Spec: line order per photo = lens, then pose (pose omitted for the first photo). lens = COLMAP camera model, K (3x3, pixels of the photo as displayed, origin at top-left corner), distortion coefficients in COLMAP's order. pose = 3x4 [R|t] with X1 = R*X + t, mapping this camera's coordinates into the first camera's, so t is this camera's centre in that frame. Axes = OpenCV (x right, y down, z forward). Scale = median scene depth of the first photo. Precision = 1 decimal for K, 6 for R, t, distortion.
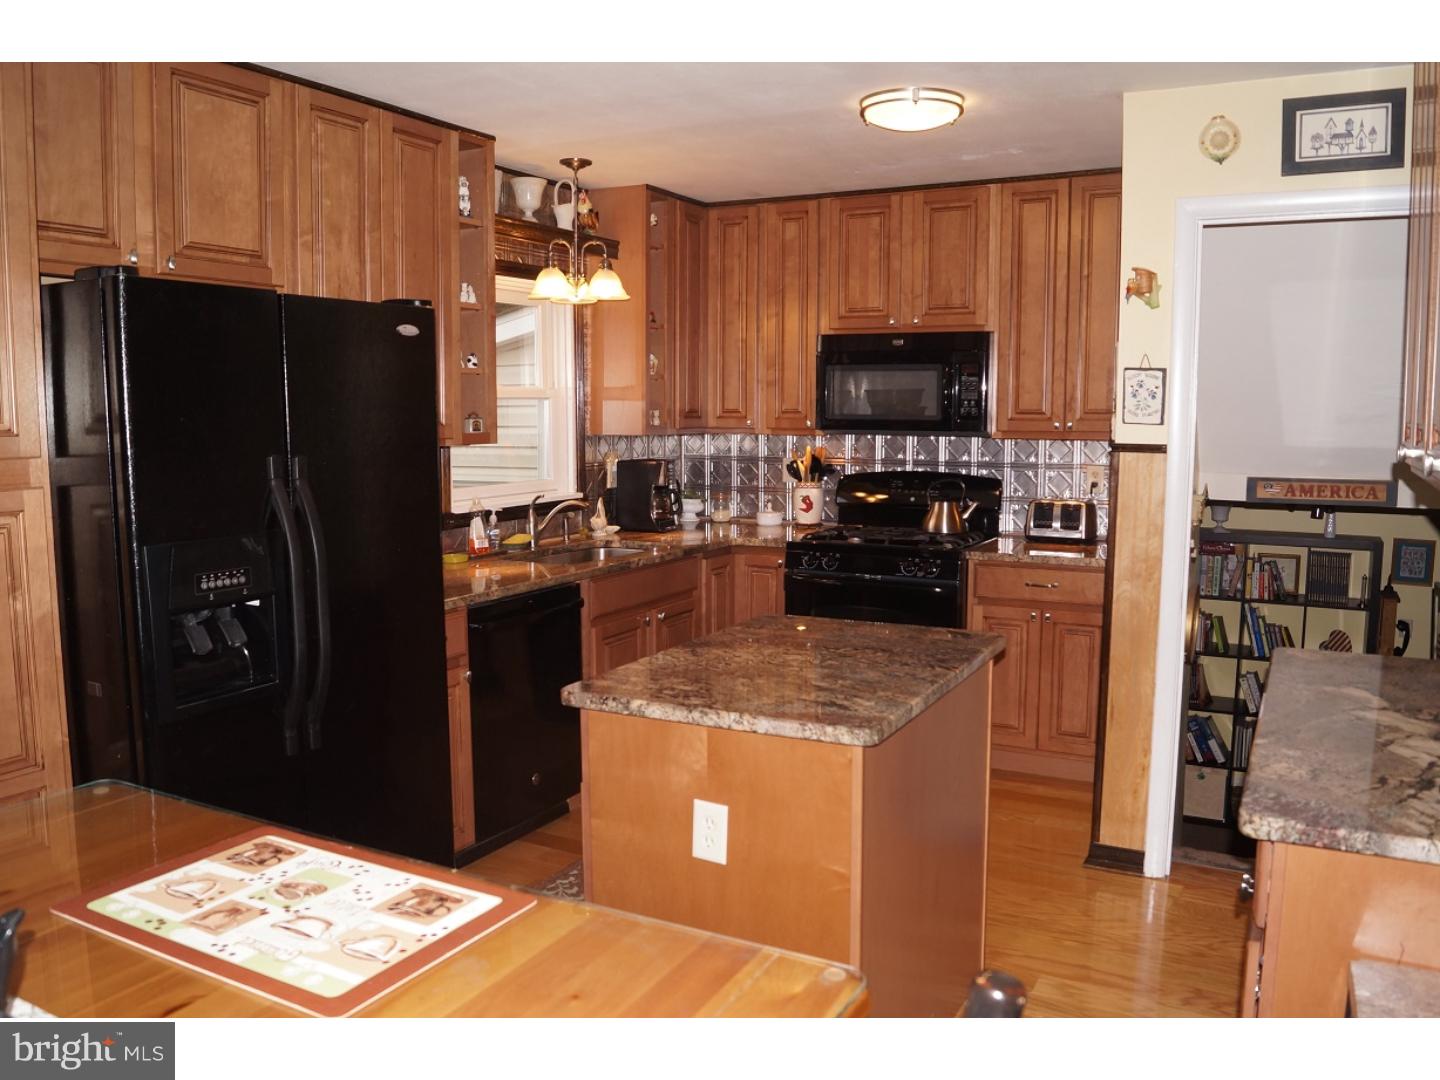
lens RADIAL K [[1132.6, 0, 717.9], [0, 1132.6, 541.6], [0, 0, 1]] dist [-0.081912, 0.014868]
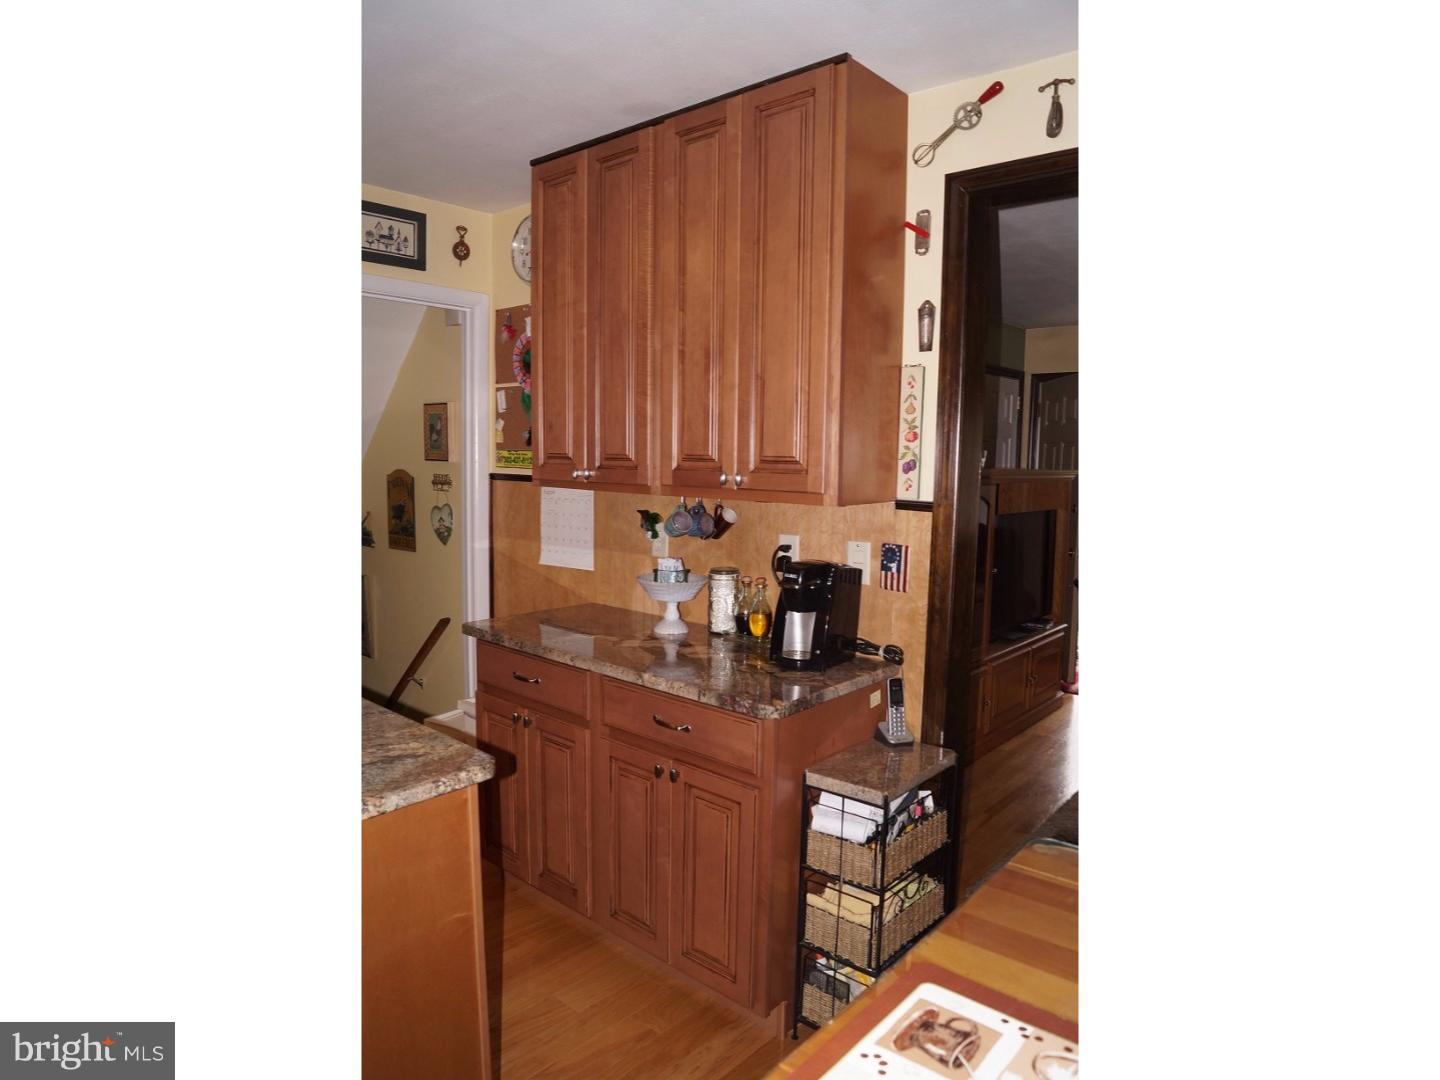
lens RADIAL K [[851.1, 0, 717.2], [0, 851.1, 537.9], [0, 0, 1]] dist [-0.038557, -0.000807]
pose [[0.232871, -0.088579, 0.968465, -0.511433], [0.096357, 0.993045, 0.067657, -0.059937], [-0.967722, 0.077563, 0.239787, 0.578742]]
